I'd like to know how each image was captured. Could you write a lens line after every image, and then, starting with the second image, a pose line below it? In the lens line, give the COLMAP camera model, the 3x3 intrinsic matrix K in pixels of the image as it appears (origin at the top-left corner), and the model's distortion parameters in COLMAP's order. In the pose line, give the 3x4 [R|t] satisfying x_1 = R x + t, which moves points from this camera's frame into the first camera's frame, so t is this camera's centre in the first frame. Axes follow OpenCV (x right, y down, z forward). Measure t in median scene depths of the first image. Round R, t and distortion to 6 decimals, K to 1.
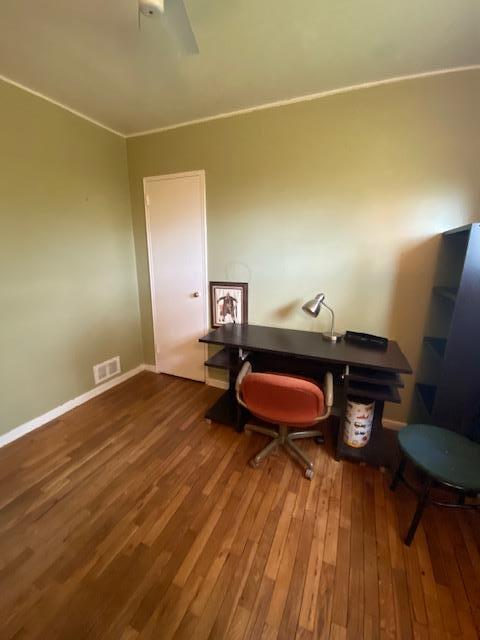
lens RADIAL K [[259.3, 0, 239.1], [0, 259.3, 316.6], [0, 0, 1]] dist [0.001654, -0.000275]
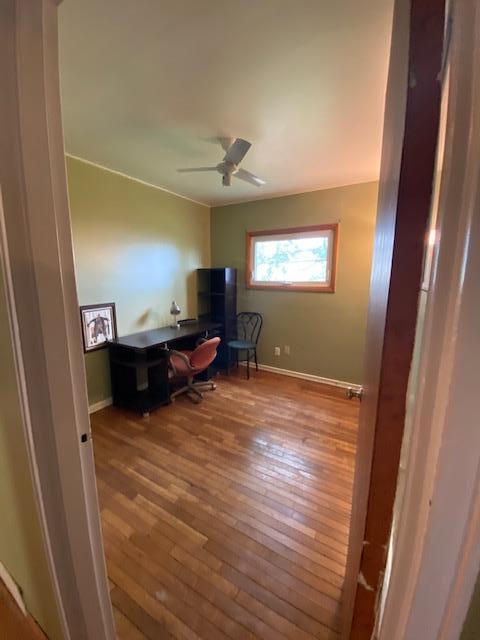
lens RADIAL K [[259.3, 0, 239.1], [0, 259.3, 316.6], [0, 0, 1]] dist [0.001654, -0.000275]
pose [[0.115272, -0.152407, 0.981572, -1.132362], [0.255446, 0.959475, 0.118977, -0.066232], [-0.959927, 0.237024, 0.149533, 0.292932]]
